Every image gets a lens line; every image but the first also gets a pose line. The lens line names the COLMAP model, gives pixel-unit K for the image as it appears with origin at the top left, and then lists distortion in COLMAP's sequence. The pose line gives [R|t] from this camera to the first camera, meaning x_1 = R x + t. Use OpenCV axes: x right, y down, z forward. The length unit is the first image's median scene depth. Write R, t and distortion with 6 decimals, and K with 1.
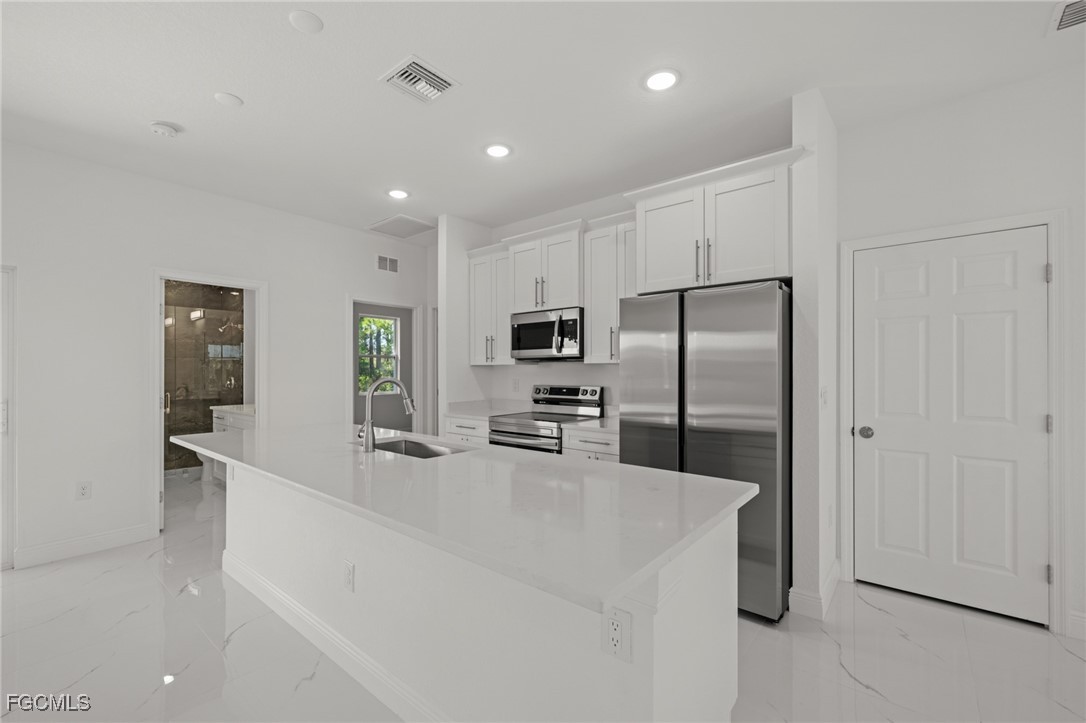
lens RADIAL K [[456.6, 0, 543.0], [0, 456.6, 361.5], [0, 0, 1]] dist [-0.000187, -0.000009]
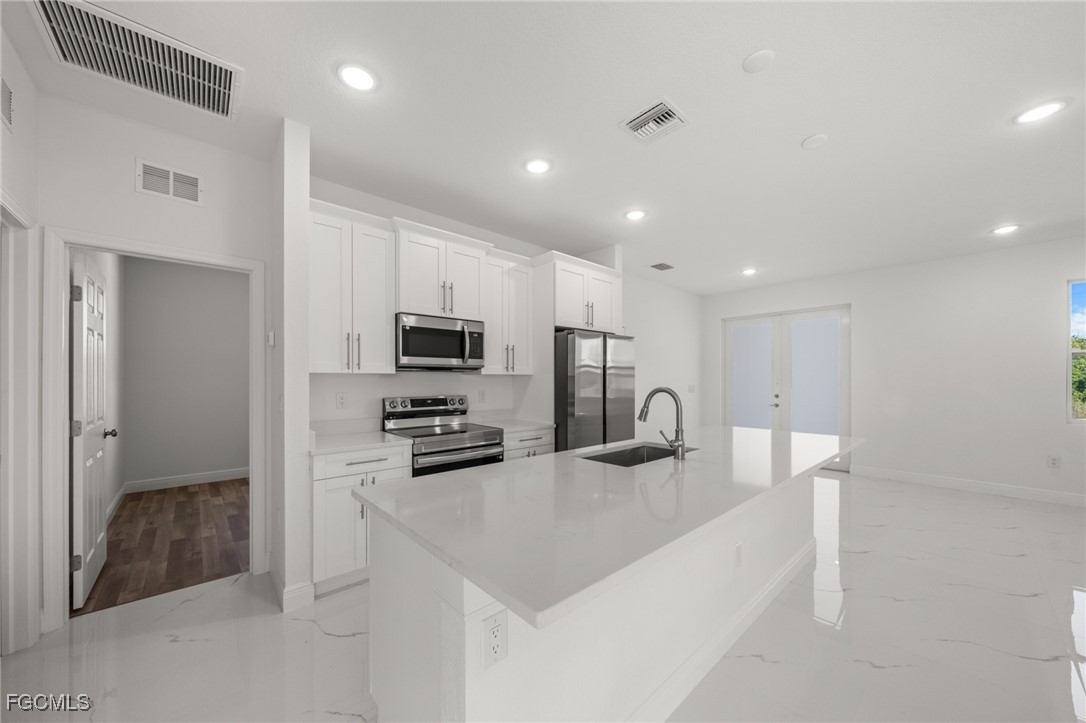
lens RADIAL K [[385.3, 0, 543.0], [0, 385.3, 361.5], [0, 0, 1]] dist [0.000408, 0.000035]
pose [[0.143368, 0.047891, 0.988510, -0.757334], [-0.021248, 0.998747, -0.045305, 0.012069], [-0.989441, -0.014509, 0.144206, 0.686877]]
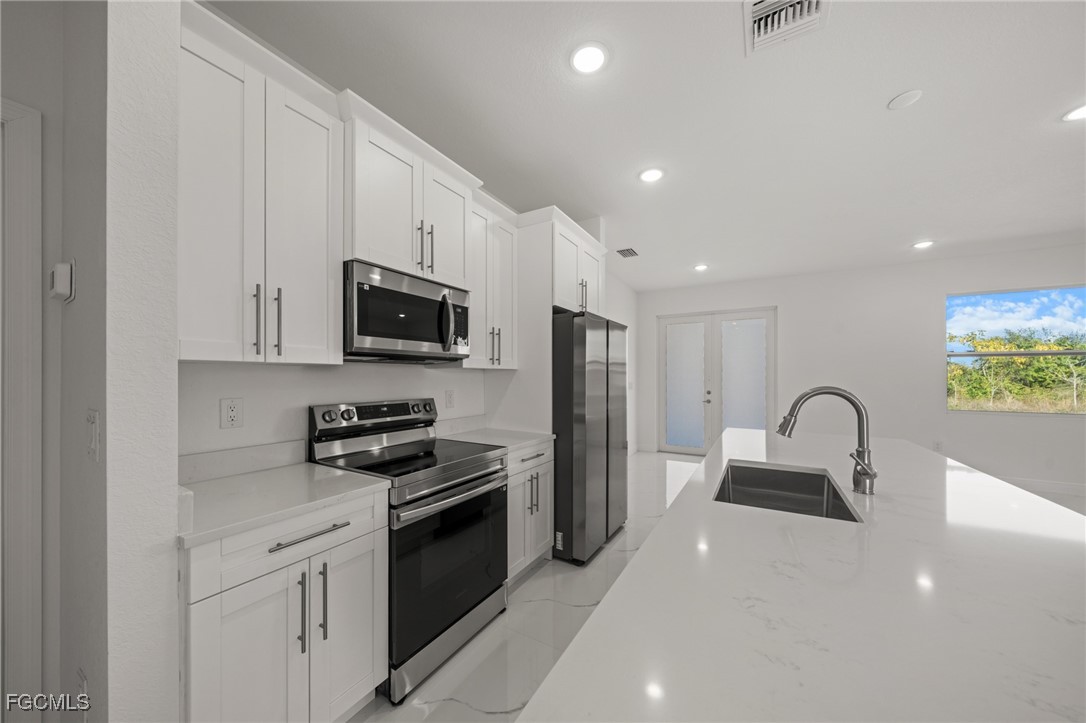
lens RADIAL K [[379.0, 0, 543.0], [0, 379.0, 361.5], [0, 0, 1]] dist [-0.000216, -0.000093]
pose [[-0.160161, 0.039146, 0.986314, -0.518804], [-0.024151, 0.998759, -0.043562, 0.017521], [-0.986795, -0.030797, -0.159017, 0.920972]]
